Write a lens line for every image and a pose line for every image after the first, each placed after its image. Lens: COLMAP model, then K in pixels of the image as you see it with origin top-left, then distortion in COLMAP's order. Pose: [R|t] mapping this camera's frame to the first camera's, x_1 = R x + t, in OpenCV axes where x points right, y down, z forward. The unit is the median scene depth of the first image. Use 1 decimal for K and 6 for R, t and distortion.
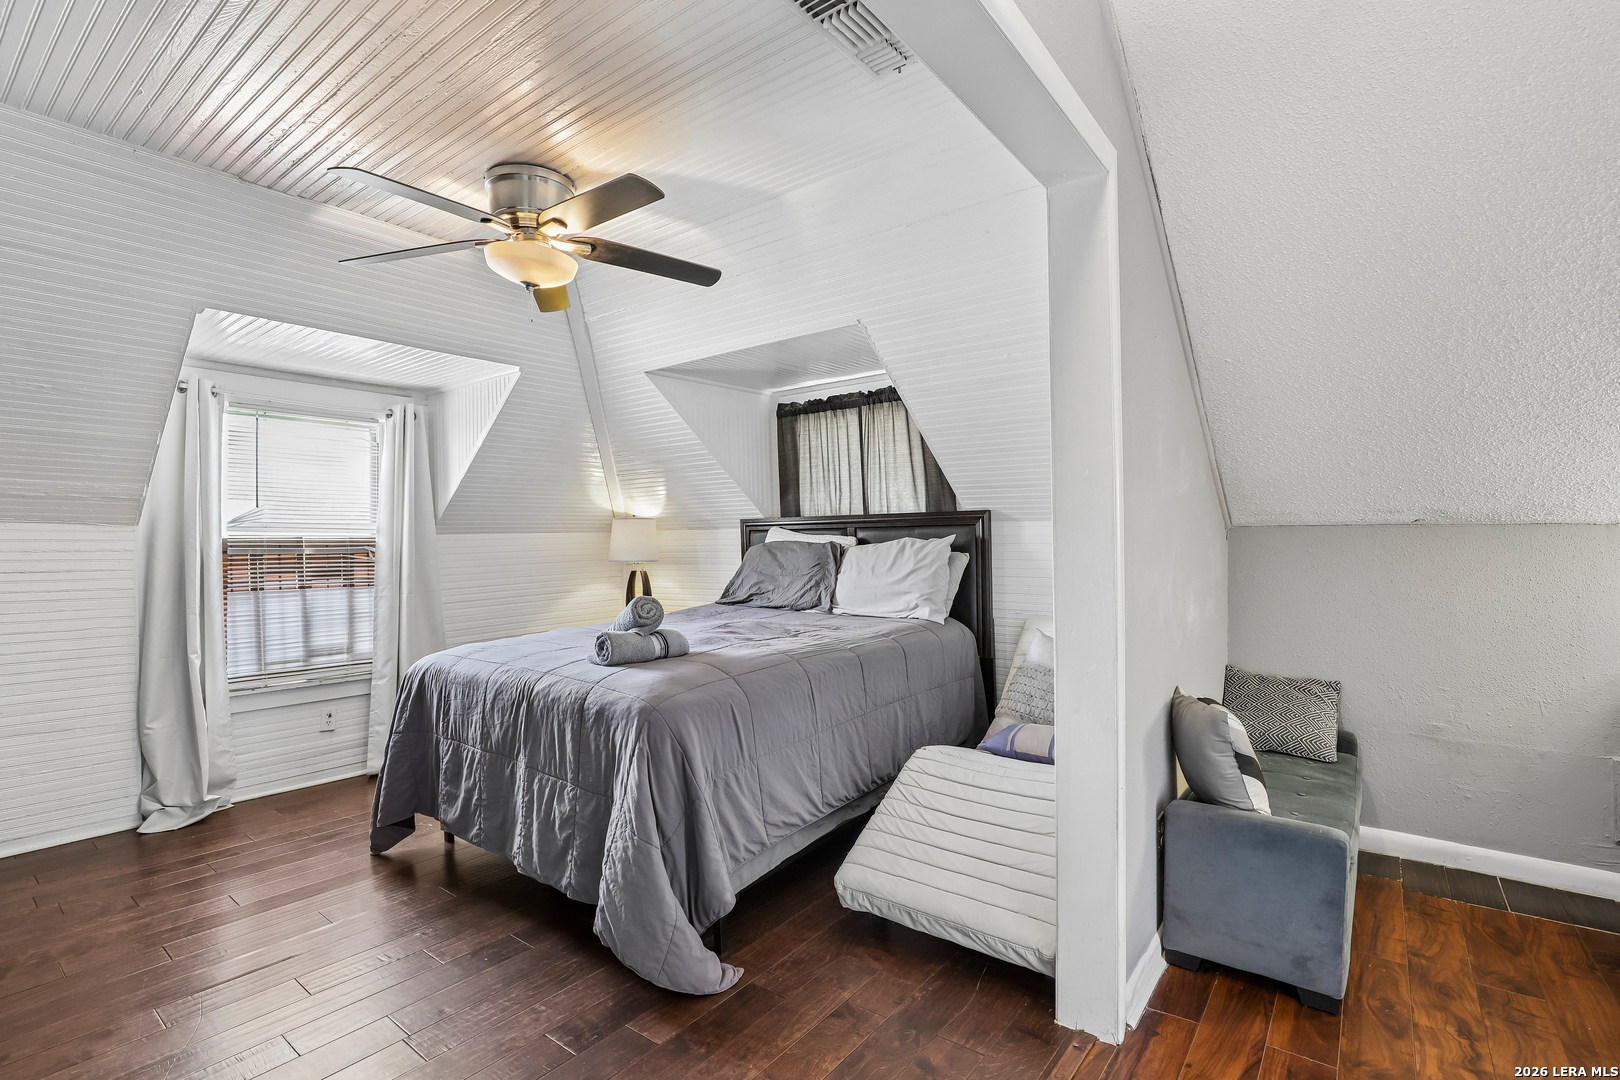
lens RADIAL K [[756.4, 0, 821.5], [0, 756.4, 542.5], [0, 0, 1]] dist [-0.033987, 0.005149]
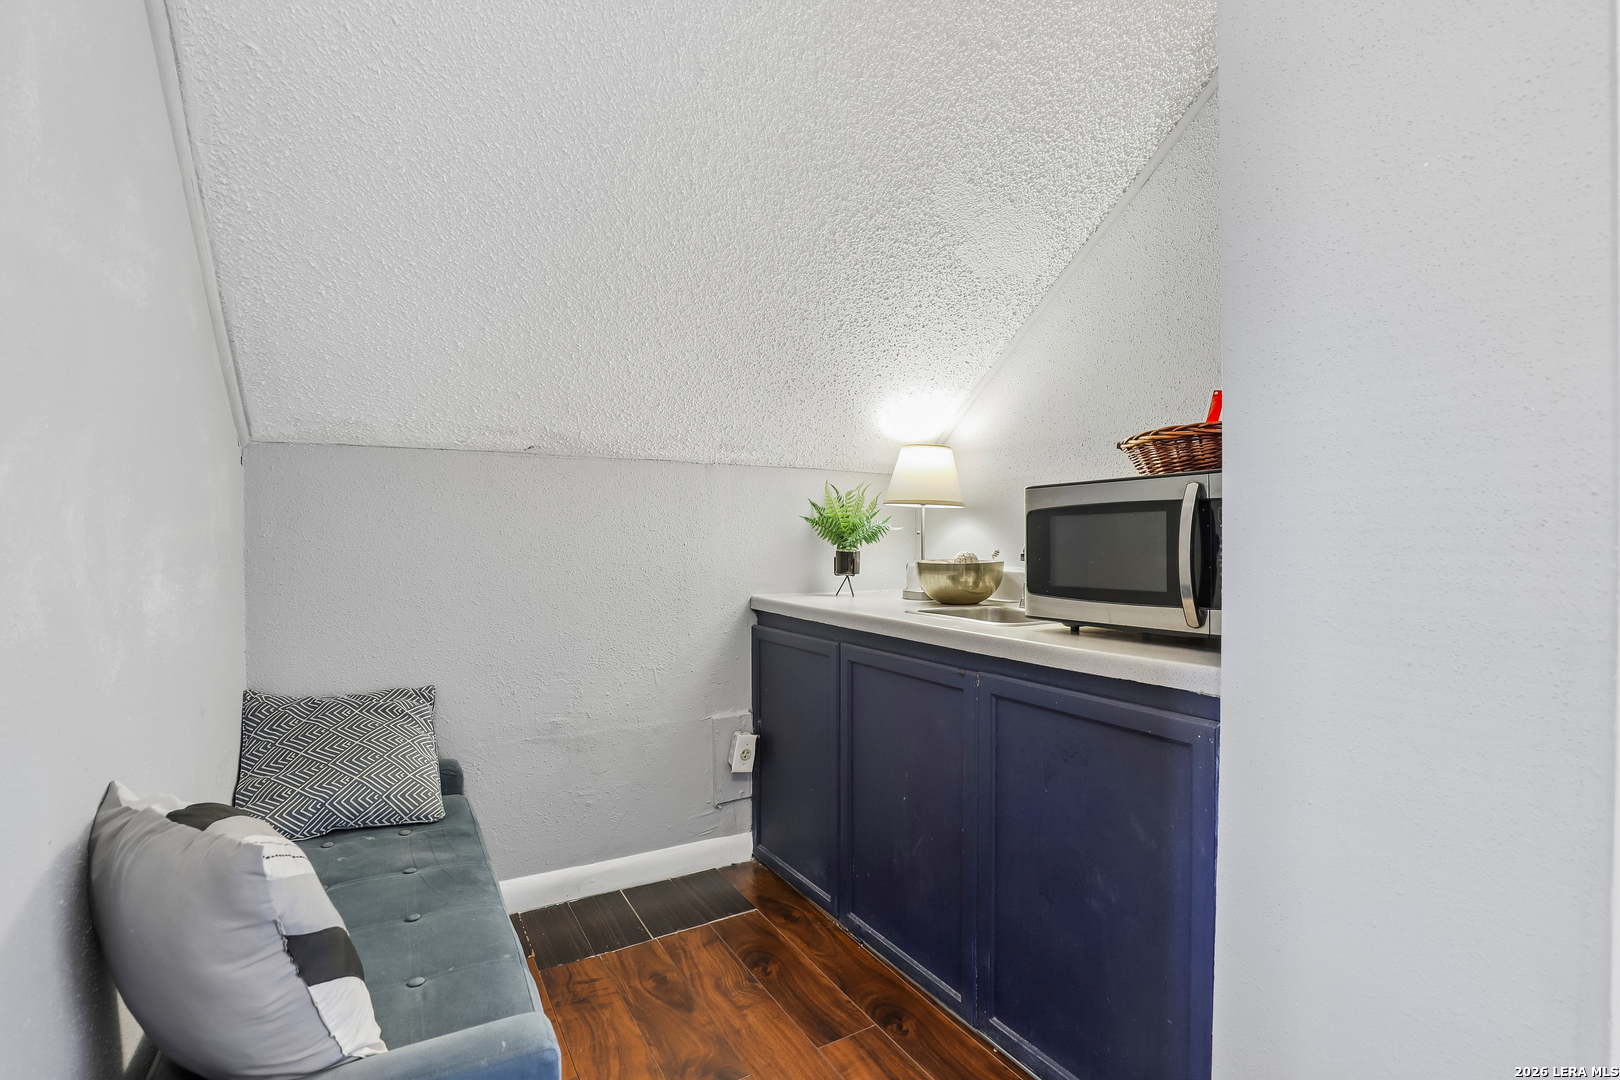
lens RADIAL K [[756.4, 0, 822.5], [0, 756.4, 536.2], [0, 0, 1]] dist [-0.033987, 0.005149]
pose [[0.394173, -0.005529, 0.919020, 0.229576], [0.007814, 0.999966, 0.002664, 0.056653], [-0.919003, 0.006131, 0.394203, 0.434619]]
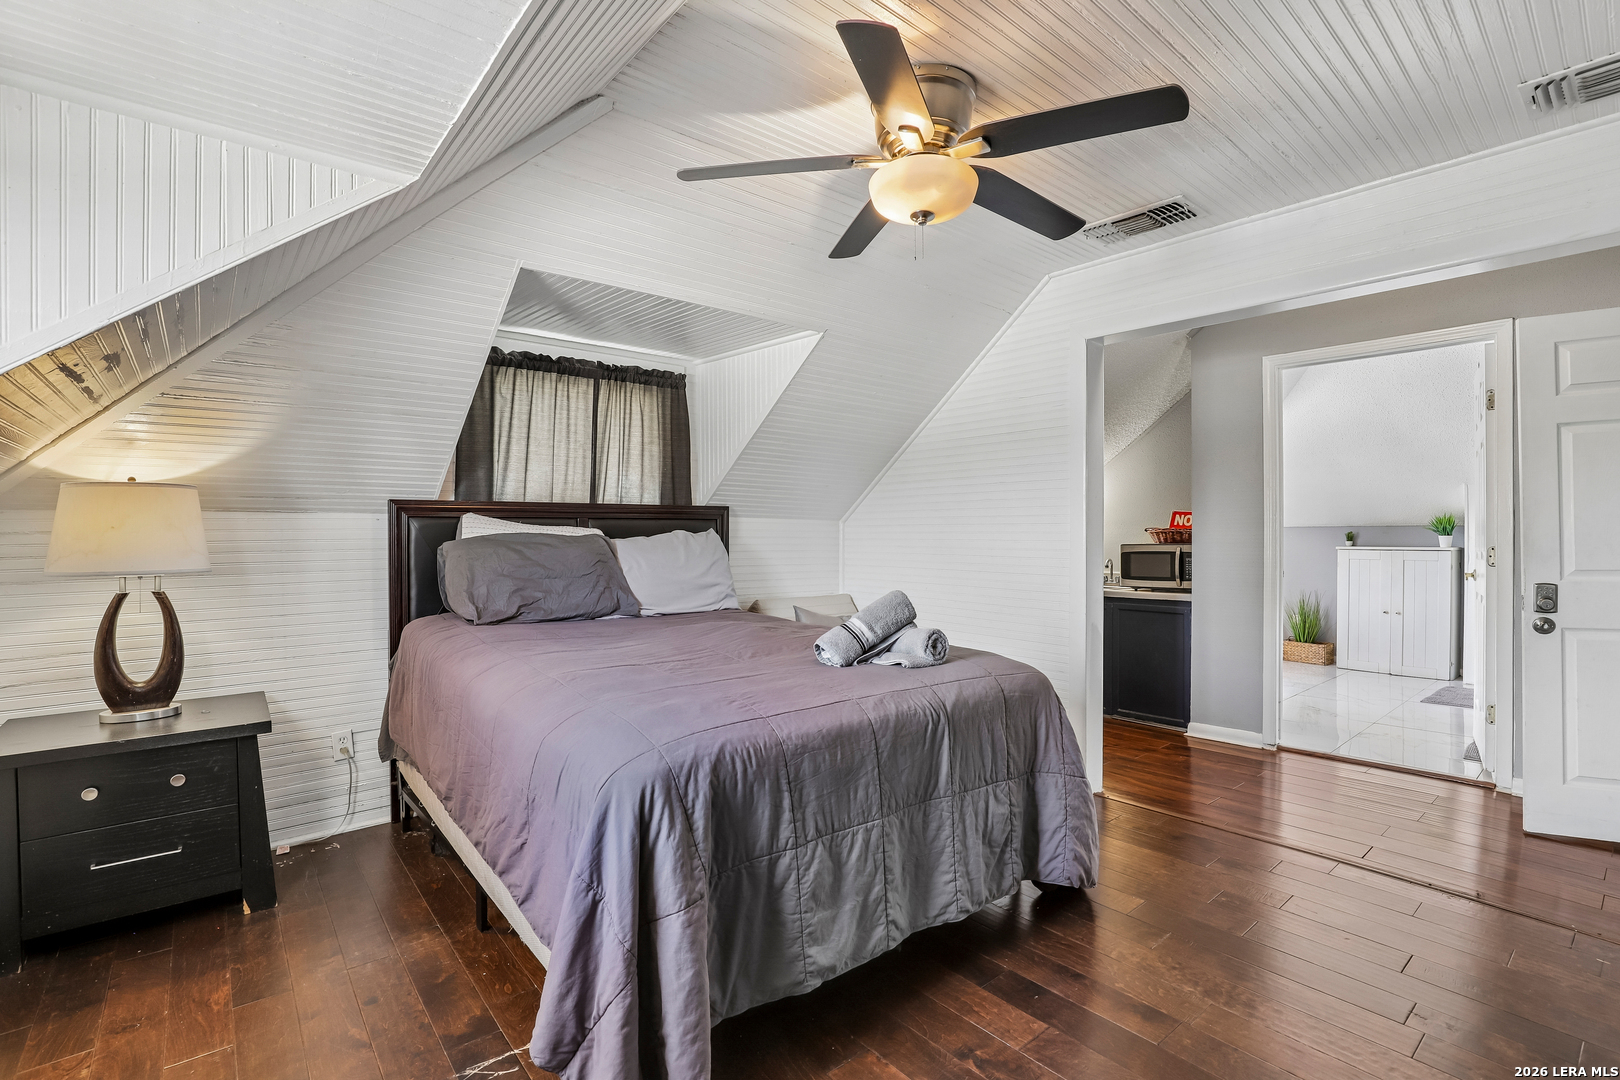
lens RADIAL K [[756.4, 0, 797.8], [0, 756.4, 541.1], [0, 0, 1]] dist [-0.033987, 0.005149]
pose [[0.224024, 0.000116, 0.974584, -1.107985], [0.002791, 0.999996, -0.000761, 0.011574], [-0.974580, 0.002891, 0.224023, 0.867717]]
